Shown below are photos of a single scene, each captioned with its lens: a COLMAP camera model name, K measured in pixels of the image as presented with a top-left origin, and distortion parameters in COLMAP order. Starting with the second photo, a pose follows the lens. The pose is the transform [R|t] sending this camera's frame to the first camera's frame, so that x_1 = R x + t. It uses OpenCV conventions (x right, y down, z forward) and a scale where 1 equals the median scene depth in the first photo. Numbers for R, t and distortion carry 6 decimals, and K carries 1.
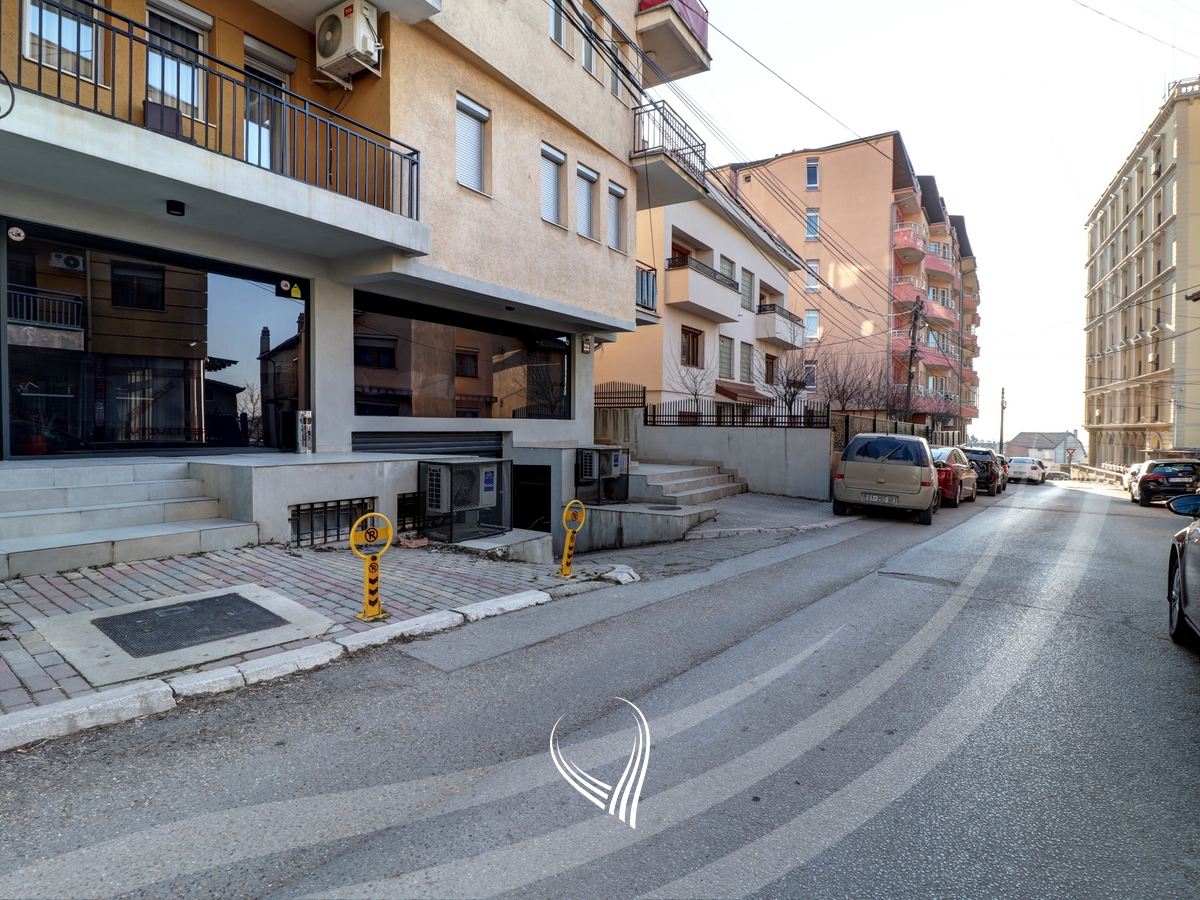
lens RADIAL K [[642.6, 0, 590.3], [0, 642.6, 444.2], [0, 0, 1]] dist [-0.007137, -0.004630]
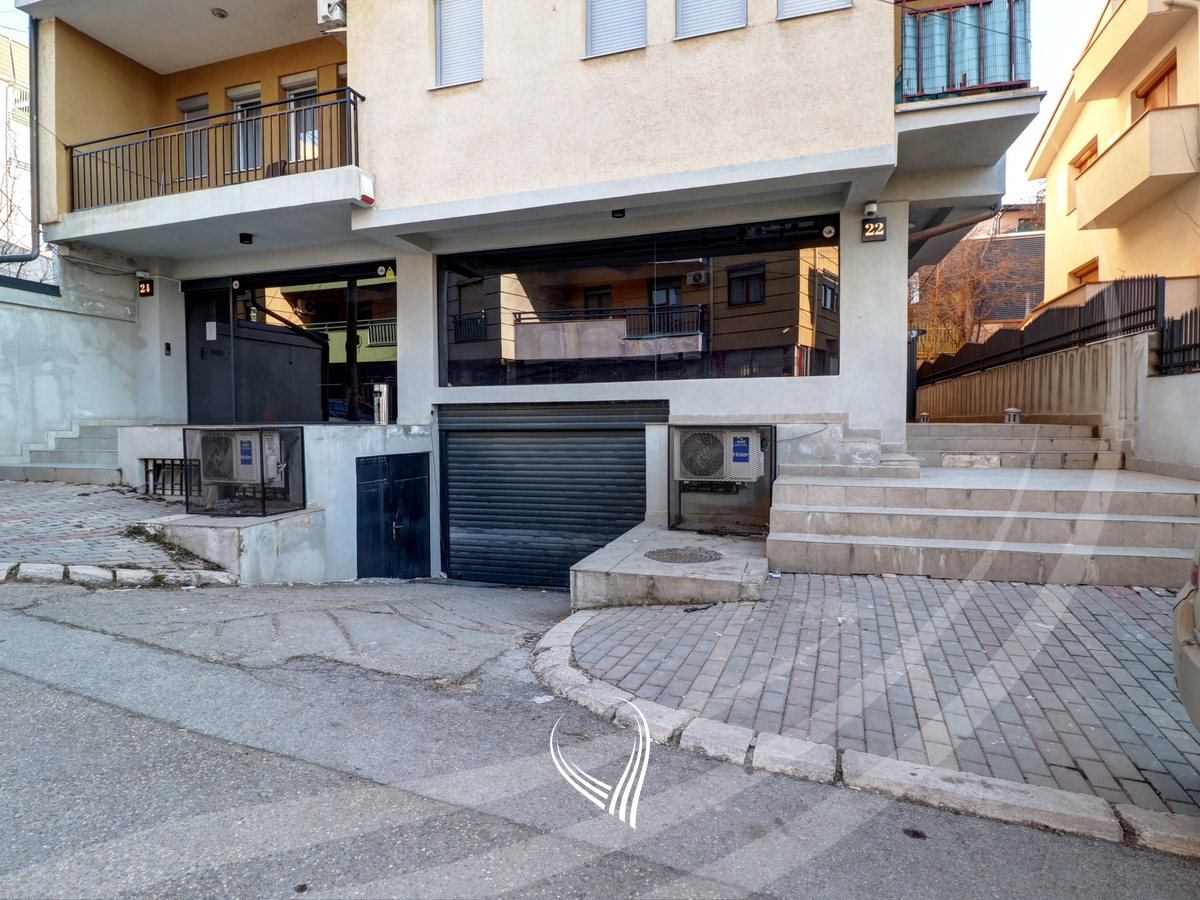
lens RADIAL K [[642.6, 0, 594.5], [0, 642.6, 443.0], [0, 0, 1]] dist [-0.007137, -0.004630]
pose [[0.274967, 0.021421, -0.961215, 0.461896], [-0.017320, 0.999700, 0.017324, 0.013553], [0.961298, 0.011885, 0.275256, 0.720418]]
